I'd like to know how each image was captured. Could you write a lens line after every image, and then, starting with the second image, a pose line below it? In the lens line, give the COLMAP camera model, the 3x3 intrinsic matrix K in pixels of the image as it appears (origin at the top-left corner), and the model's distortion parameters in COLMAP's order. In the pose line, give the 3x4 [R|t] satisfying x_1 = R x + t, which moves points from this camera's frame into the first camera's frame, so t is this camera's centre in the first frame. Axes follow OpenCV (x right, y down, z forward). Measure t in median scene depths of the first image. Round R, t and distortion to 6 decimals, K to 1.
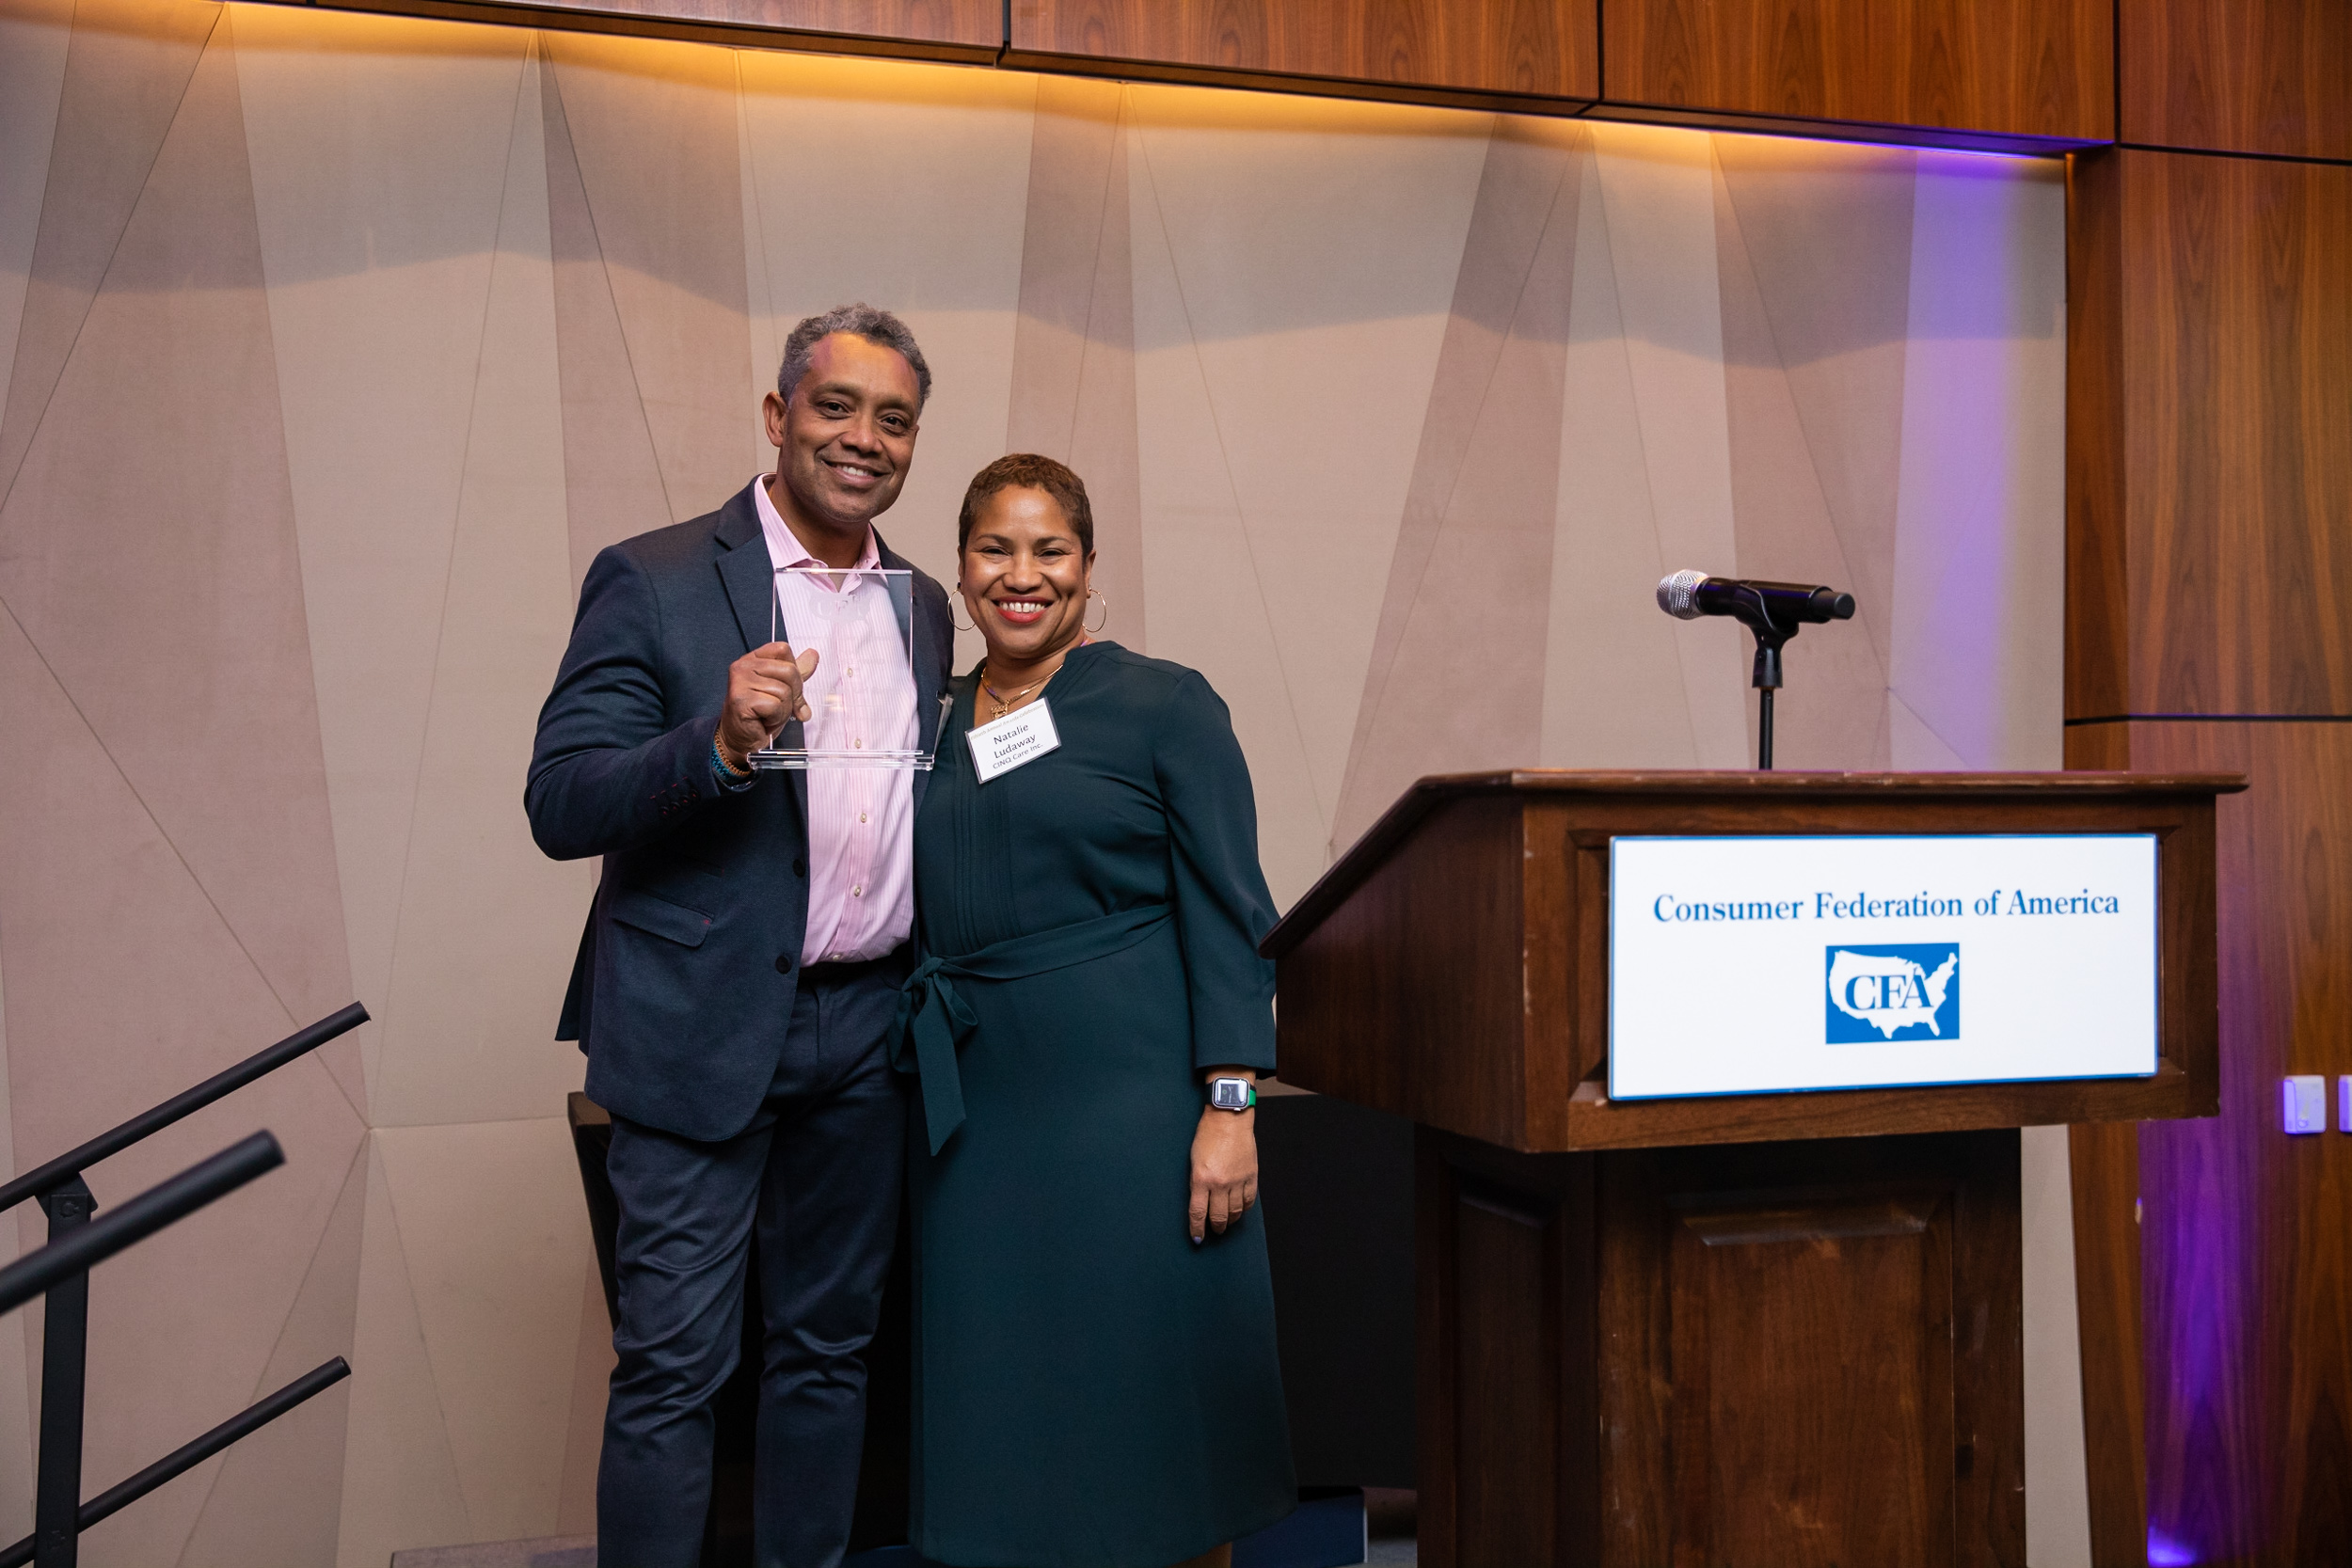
lens RADIAL K [[2322.9, 0, 1175.9], [0, 2322.9, 822.8], [0, 0, 1]] dist [-0.010279, 0.094080]
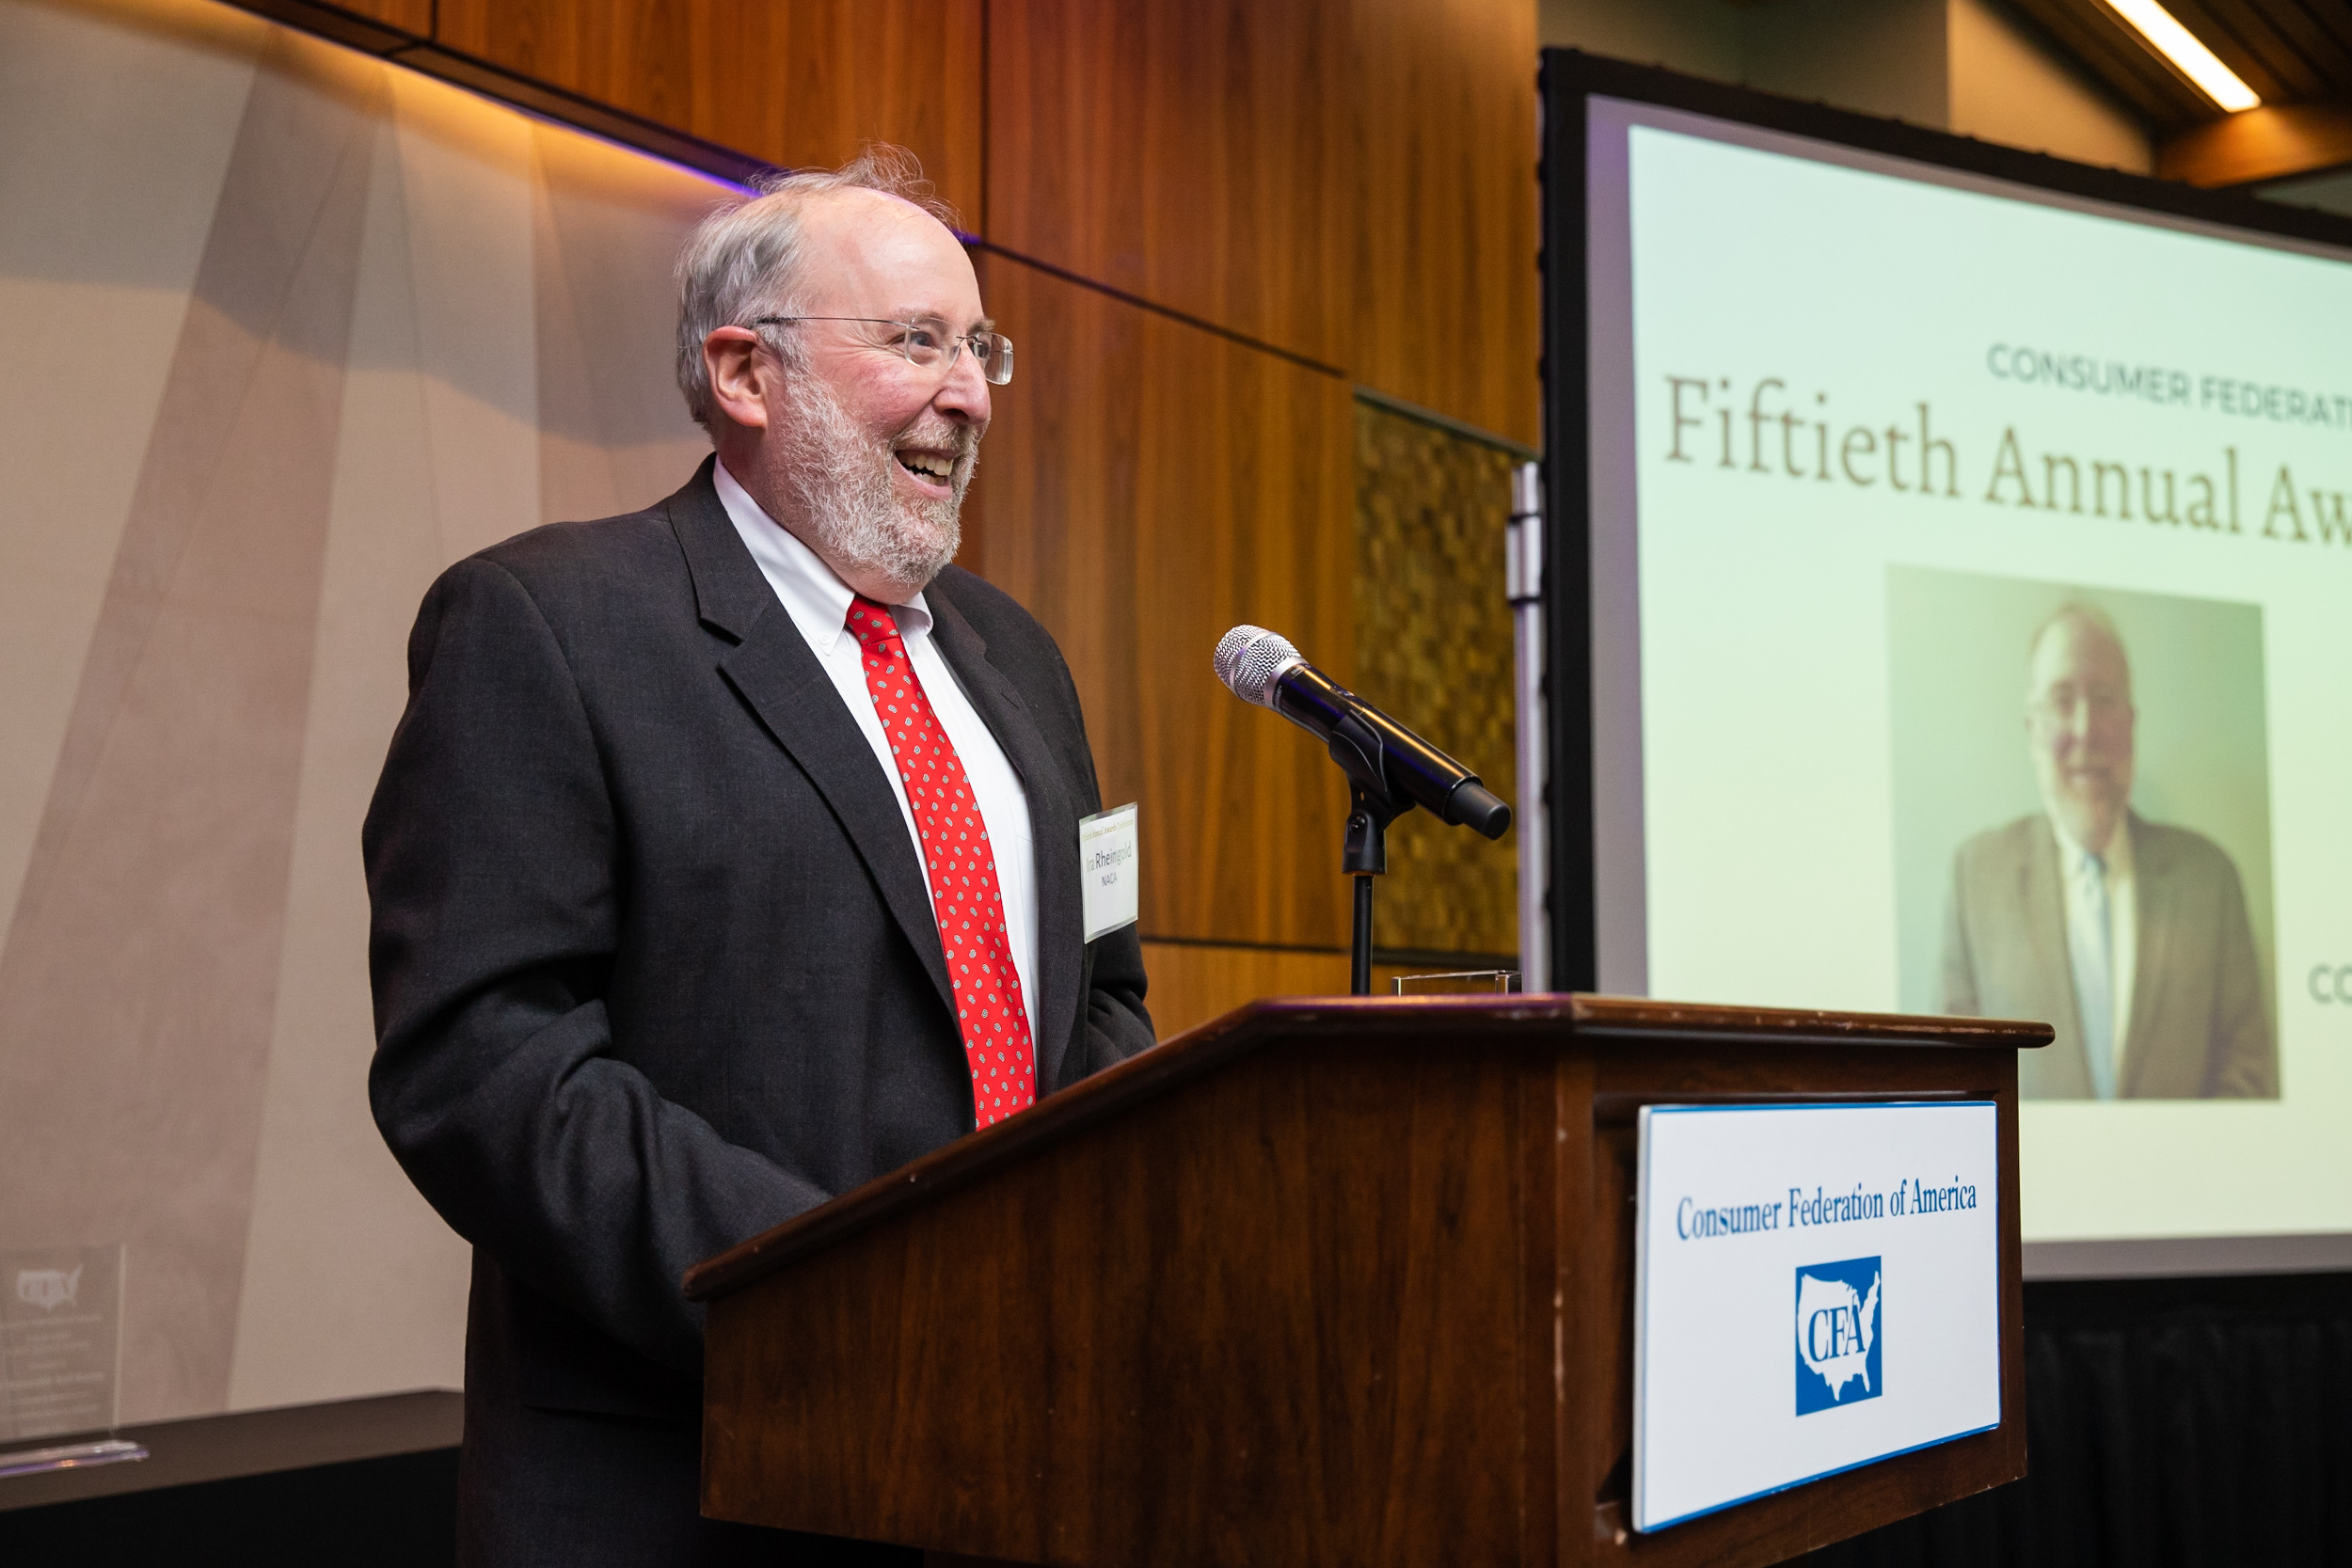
lens RADIAL K [[2799.6, 0, 1183.7], [0, 2799.6, 831.3], [0, 0, 1]] dist [0.052938, 0.048060]
pose [[0.795527, 0.061743, 0.602764, -0.337930], [-0.016945, 0.996673, -0.079727, -0.004932], [-0.605681, 0.053211, 0.793927, 0.426024]]
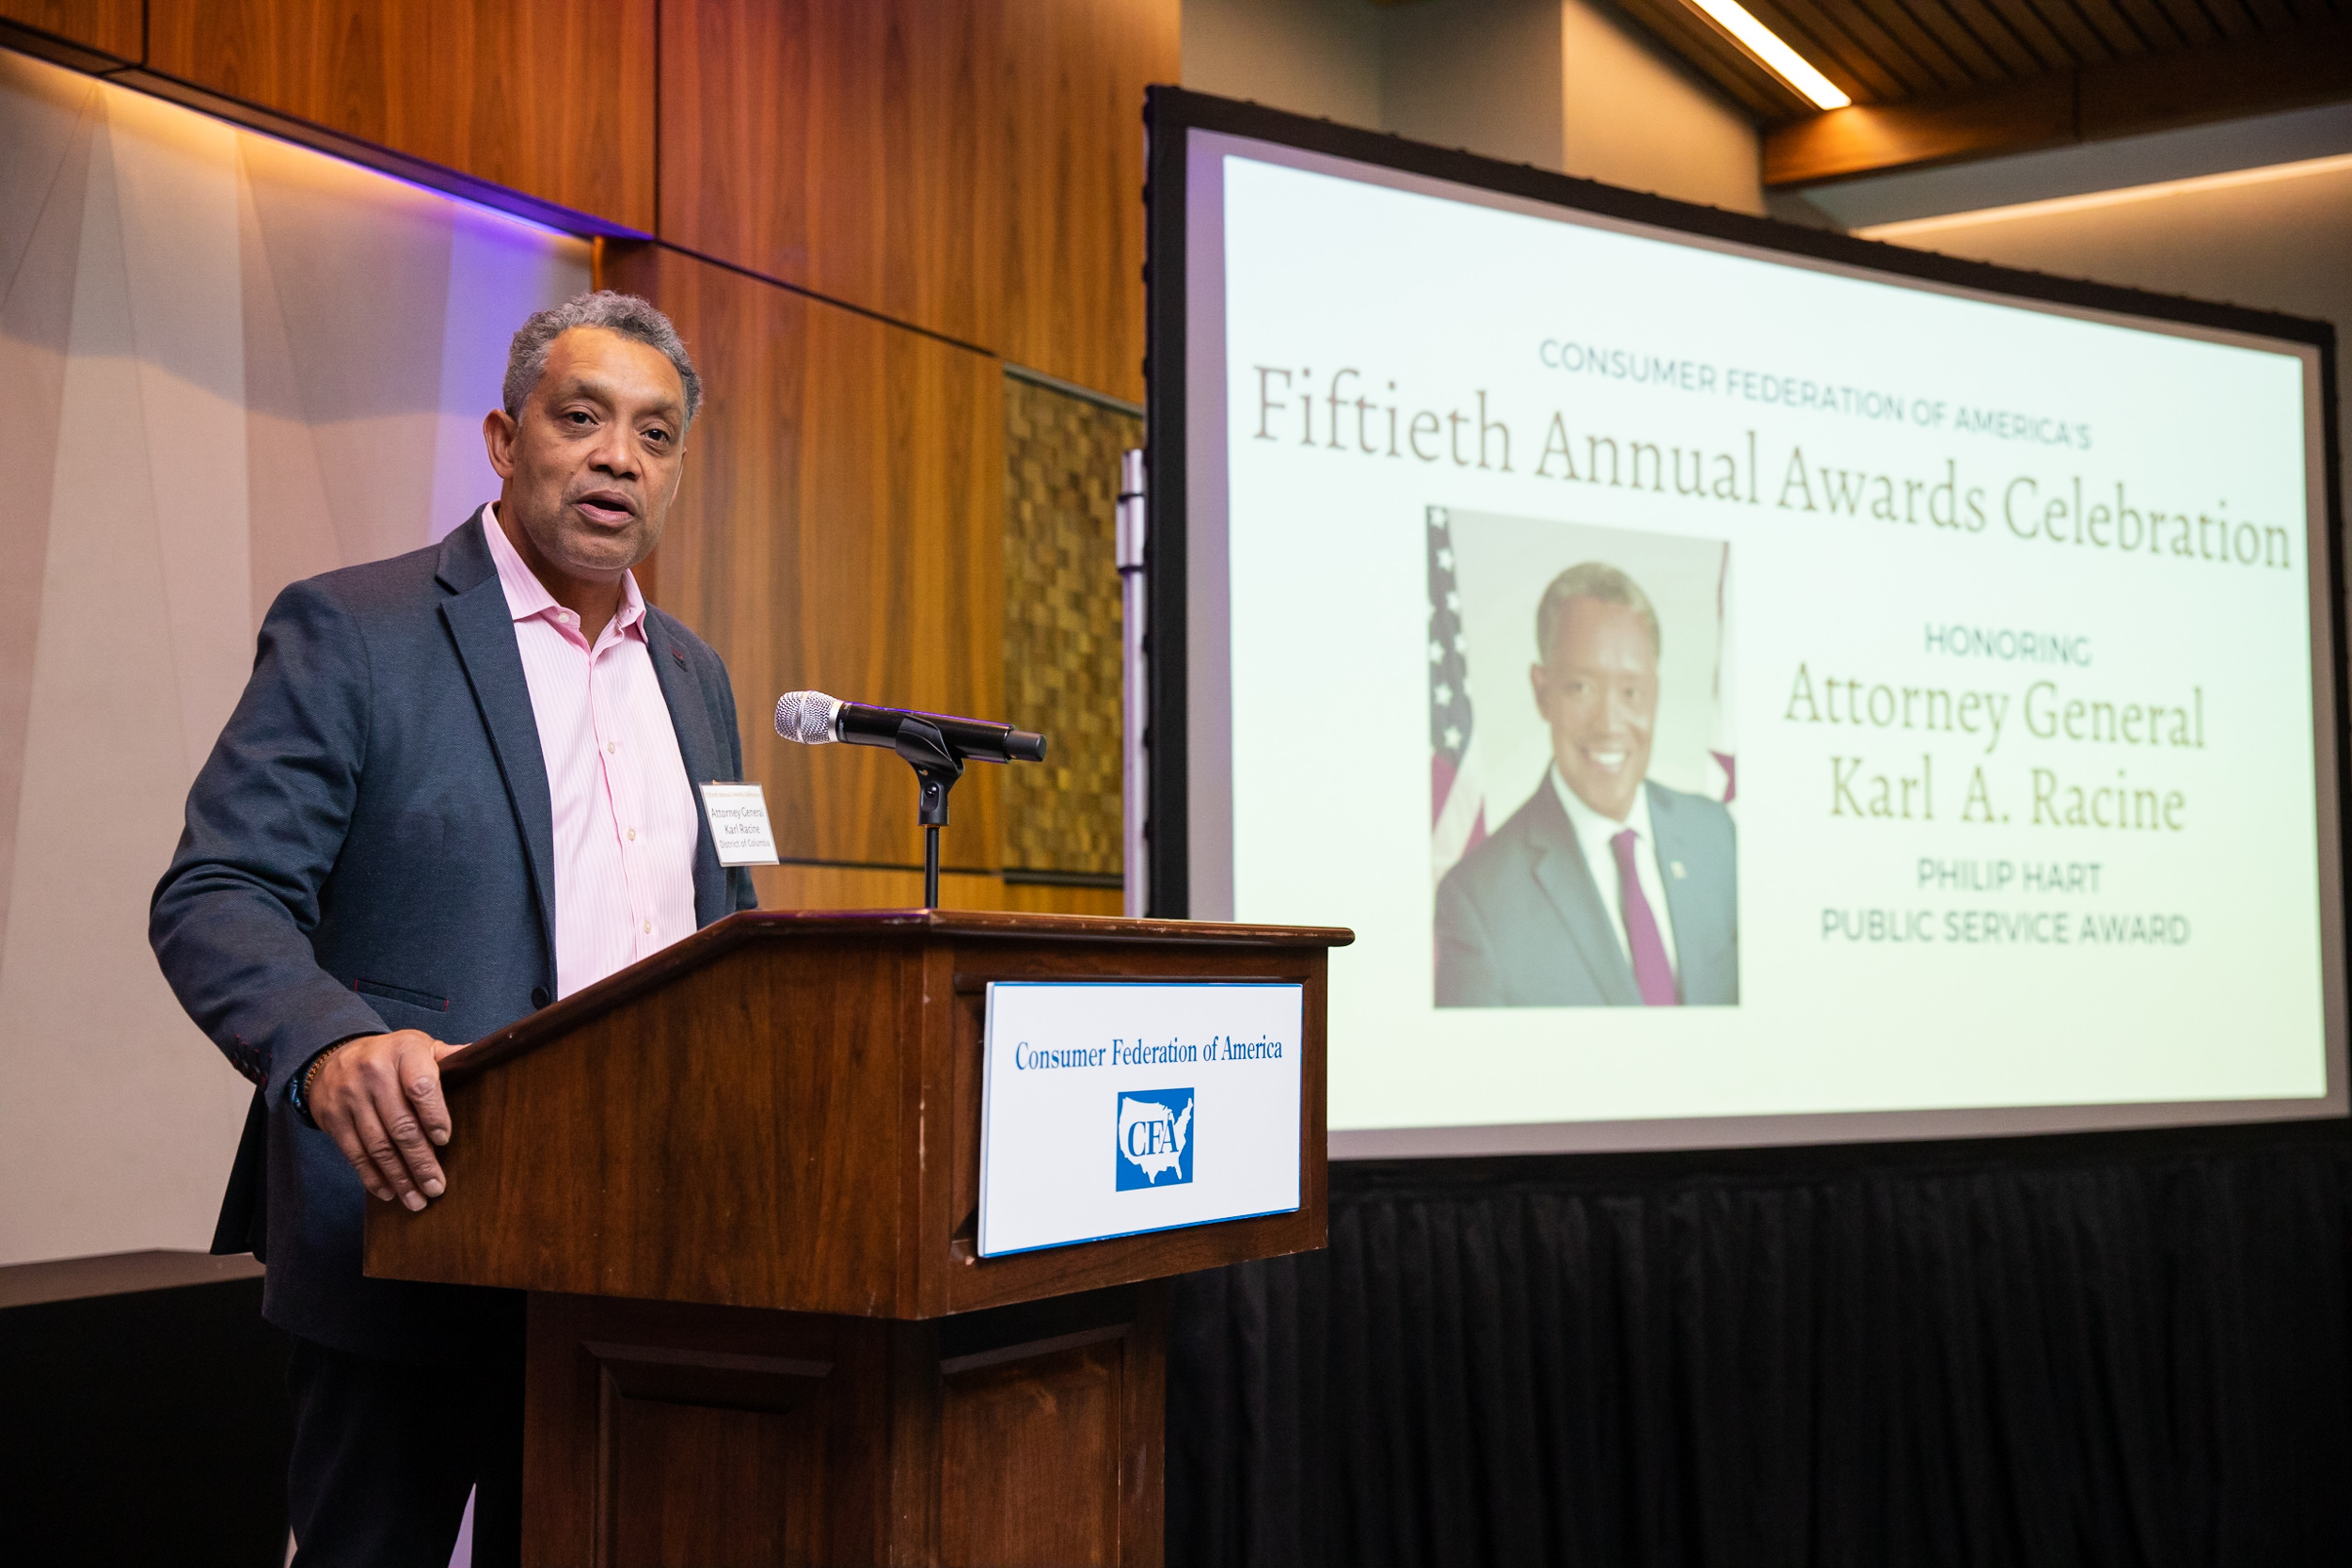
lens RADIAL K [[2805.6, 0, 1171.7], [0, 2805.6, 830.6], [0, 0, 1]] dist [0.026808, 0.246430]
pose [[0.738787, 0.046076, 0.672362, -0.487960], [-0.014755, 0.998527, -0.052215, 0.002870], [-0.673778, 0.028655, 0.738378, 0.084165]]
